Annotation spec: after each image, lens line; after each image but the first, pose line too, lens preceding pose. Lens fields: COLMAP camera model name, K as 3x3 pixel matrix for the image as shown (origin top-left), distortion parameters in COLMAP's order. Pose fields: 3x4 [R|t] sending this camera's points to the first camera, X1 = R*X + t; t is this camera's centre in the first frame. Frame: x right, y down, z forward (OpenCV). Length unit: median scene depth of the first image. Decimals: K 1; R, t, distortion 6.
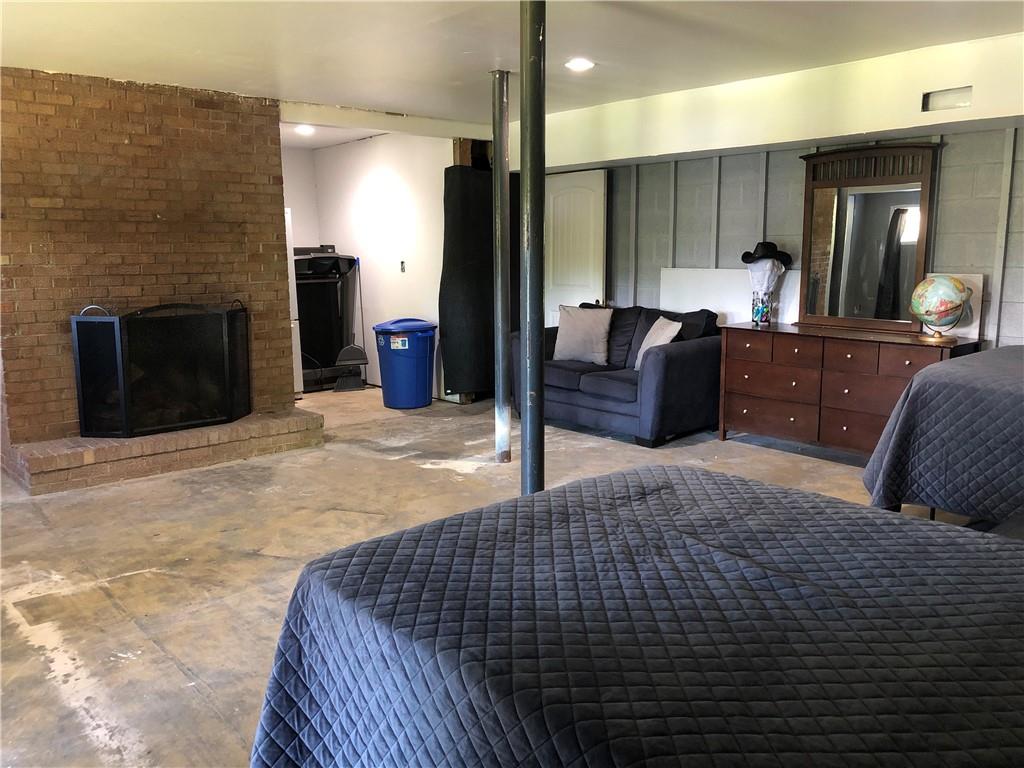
lens RADIAL K [[831.5, 0, 518.7], [0, 831.5, 379.3], [0, 0, 1]] dist [0.024133, -0.029743]
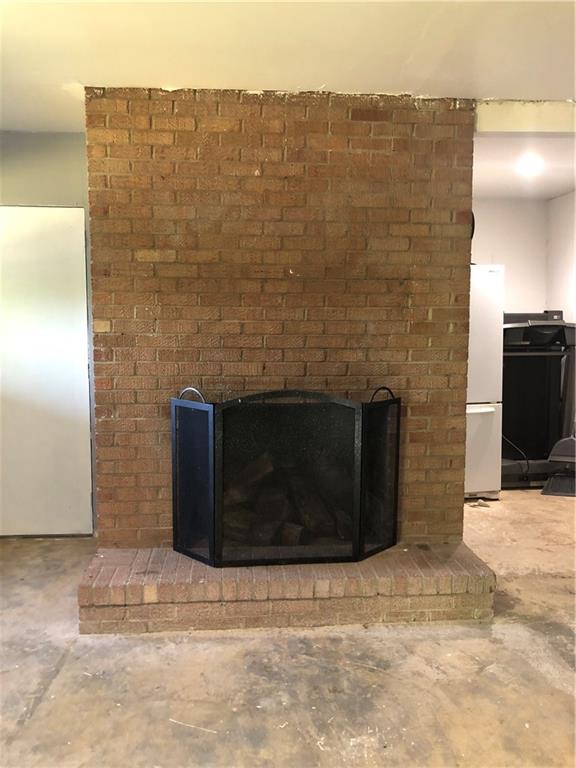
lens RADIAL K [[623.6, 0, 286.9], [0, 623.6, 376.6], [0, 0, 1]] dist [0.024133, -0.029743]
pose [[0.789307, 0.071546, -0.609816, -0.091899], [-0.104553, 0.994344, -0.018666, -0.095318], [0.605031, 0.078492, 0.792323, 0.590612]]
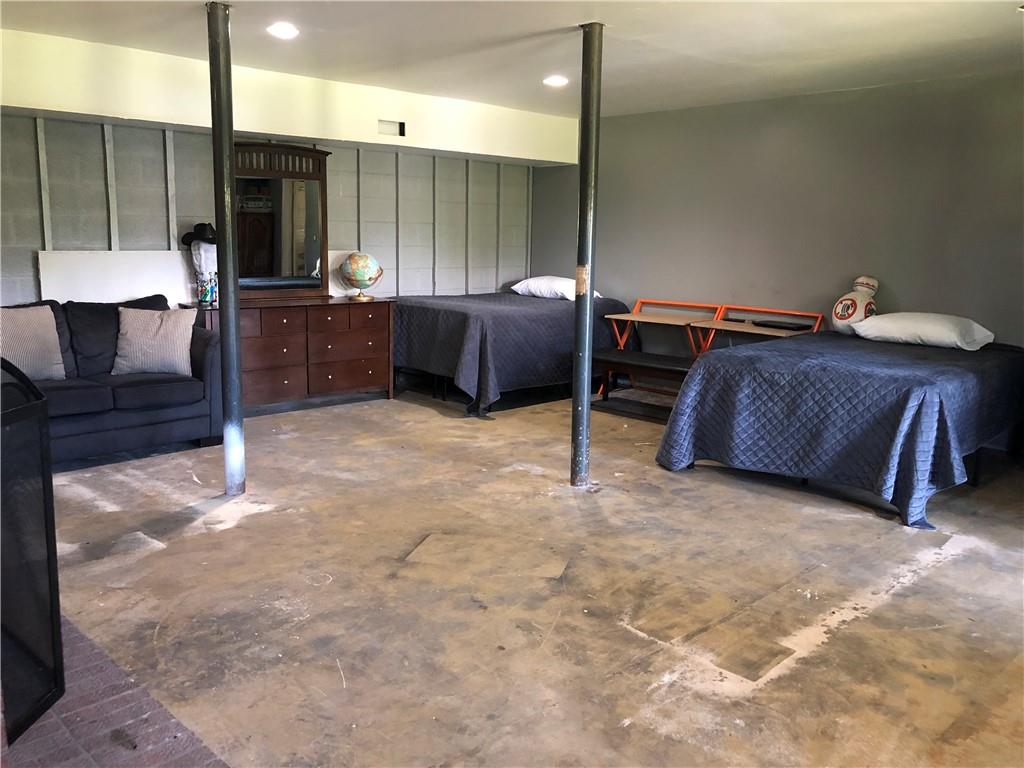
lens RADIAL K [[831.5, 0, 514.0], [0, 831.5, 384.1], [0, 0, 1]] dist [0.024133, -0.029743]
pose [[-0.043153, -0.176857, 0.983290, -0.860288], [0.140187, 0.973398, 0.181230, -0.119844], [-0.989184, 0.145666, -0.017212, 0.776332]]
